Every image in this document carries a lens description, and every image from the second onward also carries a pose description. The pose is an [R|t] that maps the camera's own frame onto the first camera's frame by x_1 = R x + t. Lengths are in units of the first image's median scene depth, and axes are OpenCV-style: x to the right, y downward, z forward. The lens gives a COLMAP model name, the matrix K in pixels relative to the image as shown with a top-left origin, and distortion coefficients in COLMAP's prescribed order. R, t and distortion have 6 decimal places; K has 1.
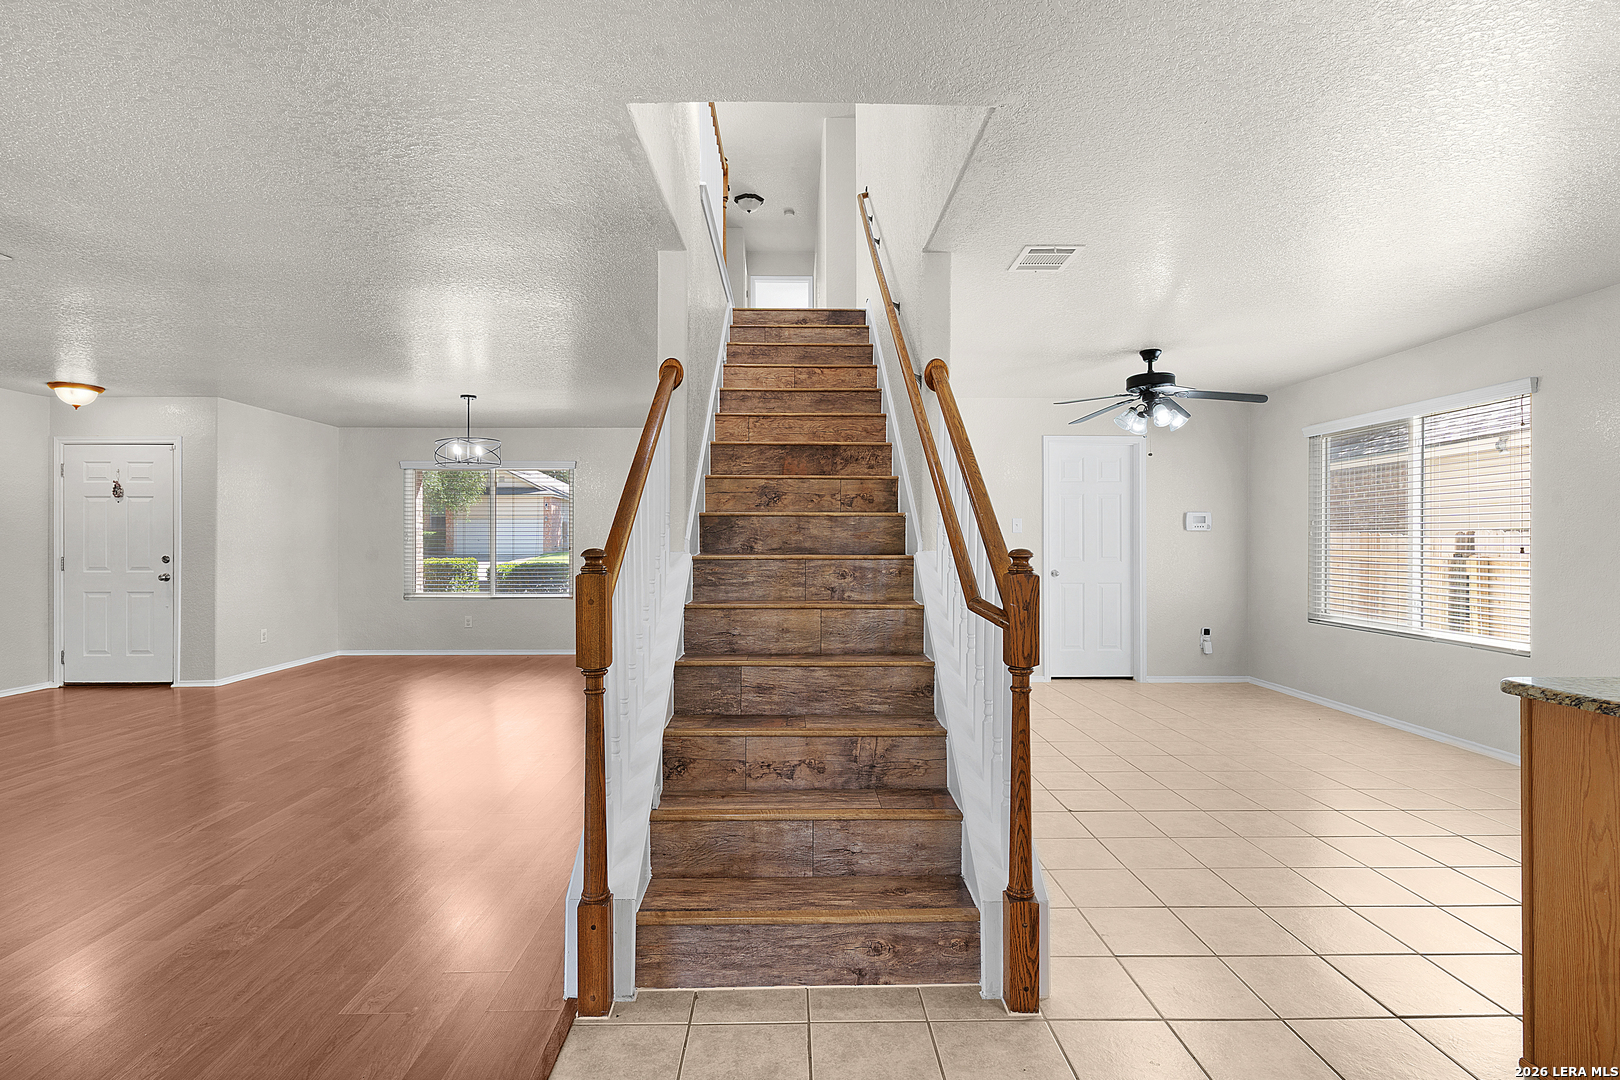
lens RADIAL K [[787.3, 0, 801.4], [0, 787.3, 547.0], [0, 0, 1]] dist [0.002783, -0.000485]
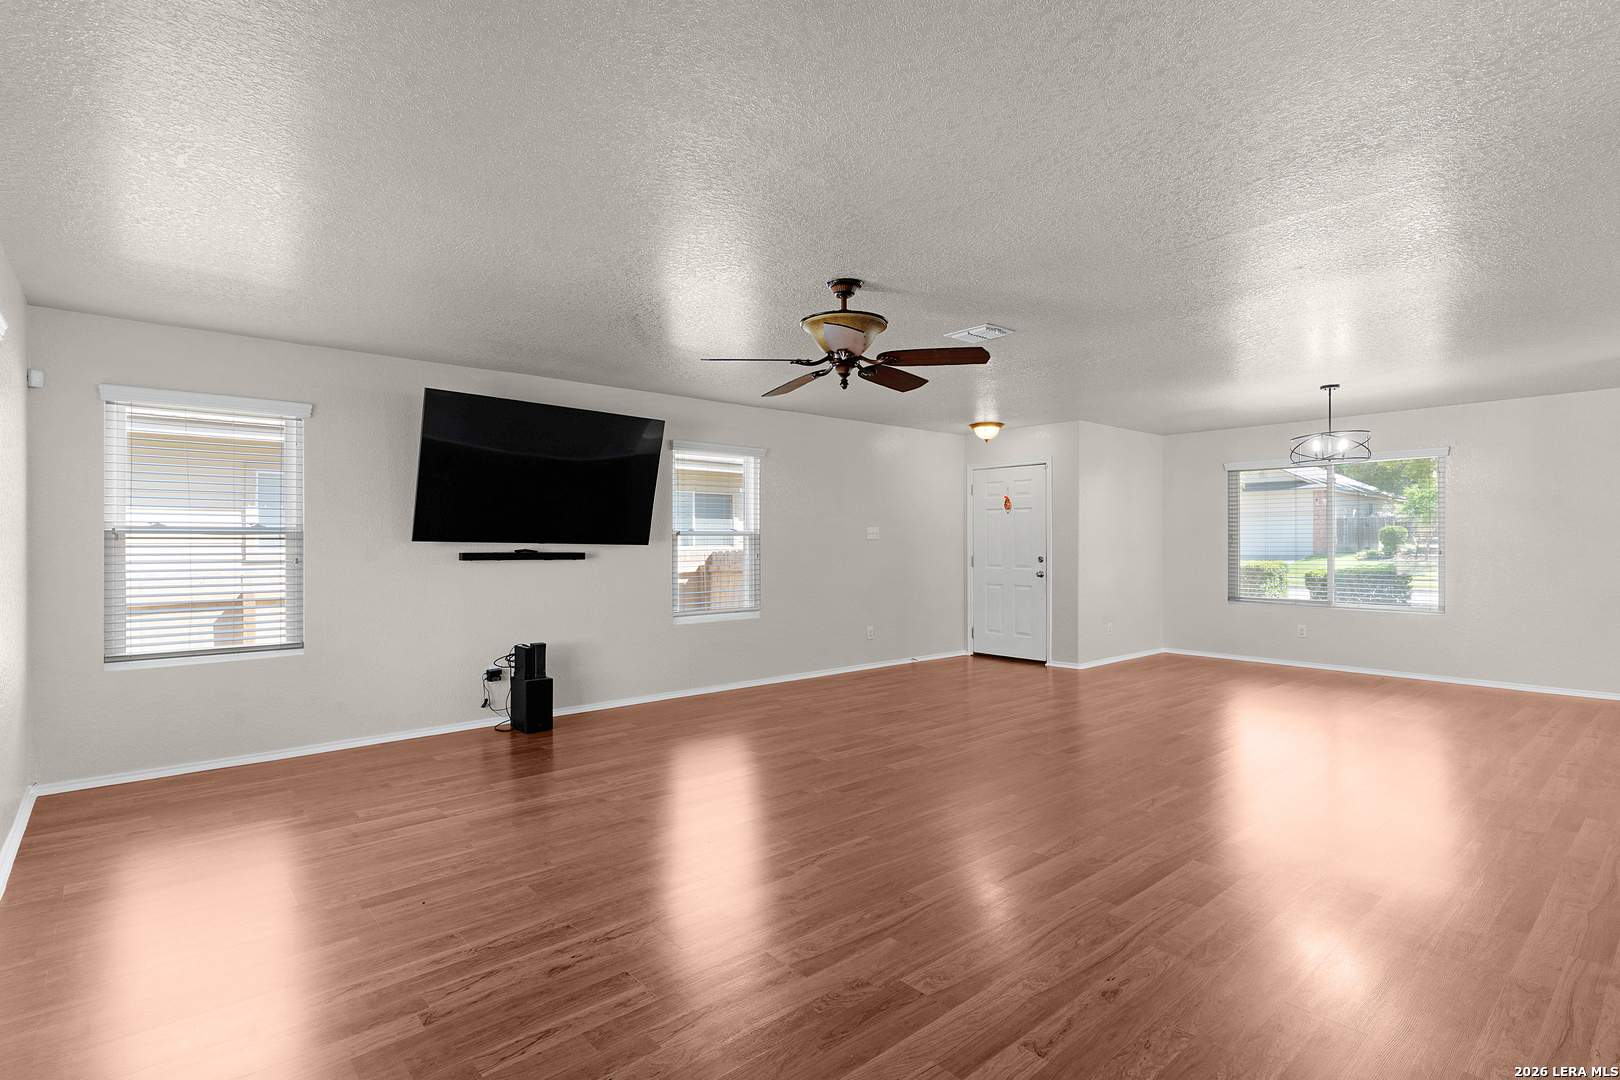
lens RADIAL K [[787.3, 0, 806.1], [0, 787.3, 547.1], [0, 0, 1]] dist [0.002783, -0.000485]
pose [[0.641363, 0.004533, -0.767224, -0.110996], [-0.003841, 0.999989, 0.002697, -0.004988], [0.767228, 0.001217, 0.641373, -0.053154]]
